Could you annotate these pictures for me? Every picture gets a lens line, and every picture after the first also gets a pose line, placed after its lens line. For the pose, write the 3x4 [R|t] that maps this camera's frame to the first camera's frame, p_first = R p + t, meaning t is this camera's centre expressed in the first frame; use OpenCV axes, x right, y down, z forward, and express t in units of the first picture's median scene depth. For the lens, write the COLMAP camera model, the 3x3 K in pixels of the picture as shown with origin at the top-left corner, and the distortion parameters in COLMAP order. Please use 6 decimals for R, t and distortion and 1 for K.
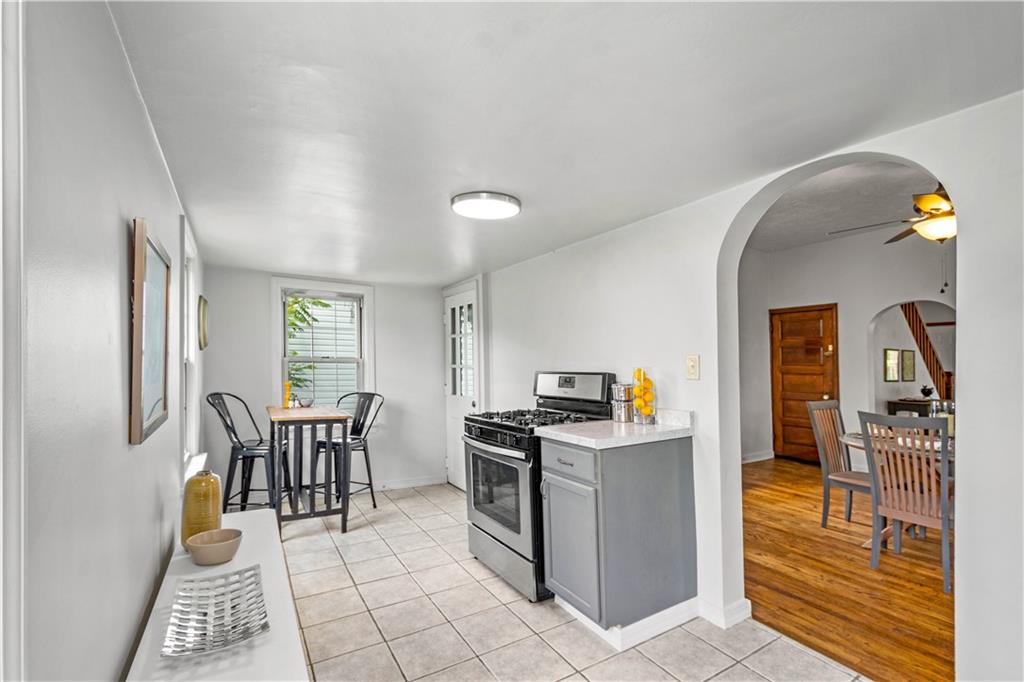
lens RADIAL K [[449.6, 0, 514.9], [0, 449.6, 353.0], [0, 0, 1]] dist [0.000215, 0.000028]
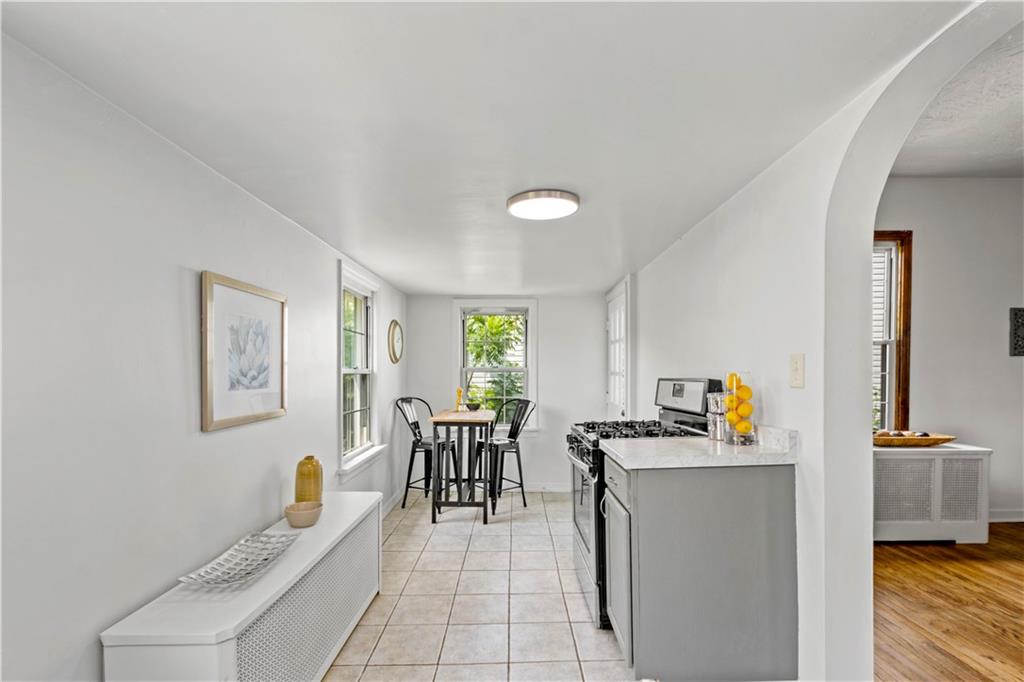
lens RADIAL K [[450.7, 0, 517.5], [0, 450.7, 371.7], [0, 0, 1]] dist [0.003331, 0.000520]
pose [[0.856161, -0.017522, -0.516411, 0.283935], [0.031293, 0.999349, 0.017973, 0.003346], [0.515760, -0.031548, 0.856152, 0.096765]]
